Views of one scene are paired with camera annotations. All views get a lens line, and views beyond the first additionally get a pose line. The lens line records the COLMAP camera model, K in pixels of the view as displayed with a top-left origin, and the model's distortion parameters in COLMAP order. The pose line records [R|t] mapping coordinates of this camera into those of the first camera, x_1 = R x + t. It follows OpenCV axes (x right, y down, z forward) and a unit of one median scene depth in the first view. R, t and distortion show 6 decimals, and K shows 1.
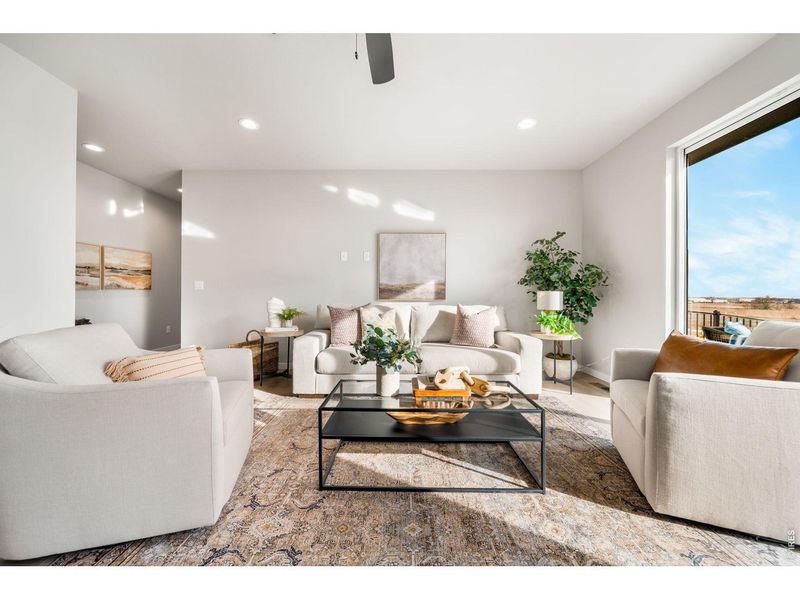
lens RADIAL K [[284.9, 0, 399.6], [0, 284.9, 298.7], [0, 0, 1]] dist [-0.002246, -0.000461]
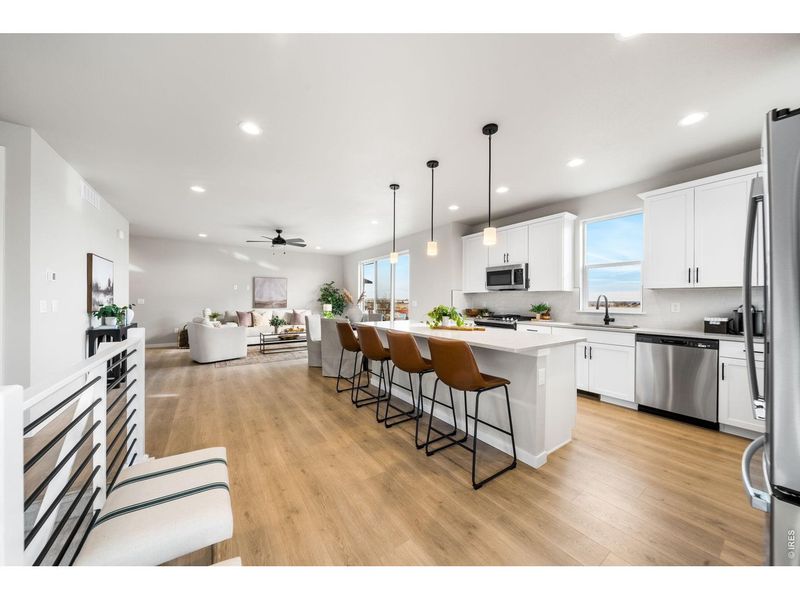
lens RADIAL K [[284.9, 0, 401.7], [0, 284.9, 299.9], [0, 0, 1]] dist [-0.002246, -0.000461]
pose [[0.820839, -0.002175, 0.571155, -0.608252], [0.004204, 0.999989, -0.002234, -0.075210], [-0.571144, 0.004235, 0.820839, -2.205143]]
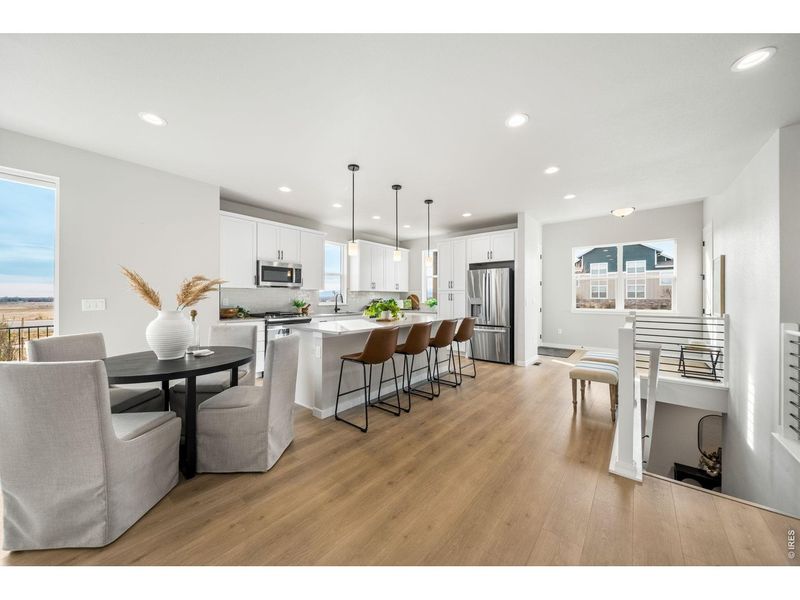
lens RADIAL K [[284.9, 0, 402.2], [0, 284.9, 295.5], [0, 0, 1]] dist [-0.002246, -0.000461]
pose [[-0.777853, -0.002892, 0.628439, -0.783965], [-0.002018, 0.999996, 0.002105, -0.092017], [-0.628443, 0.000370, -0.777856, -0.024584]]
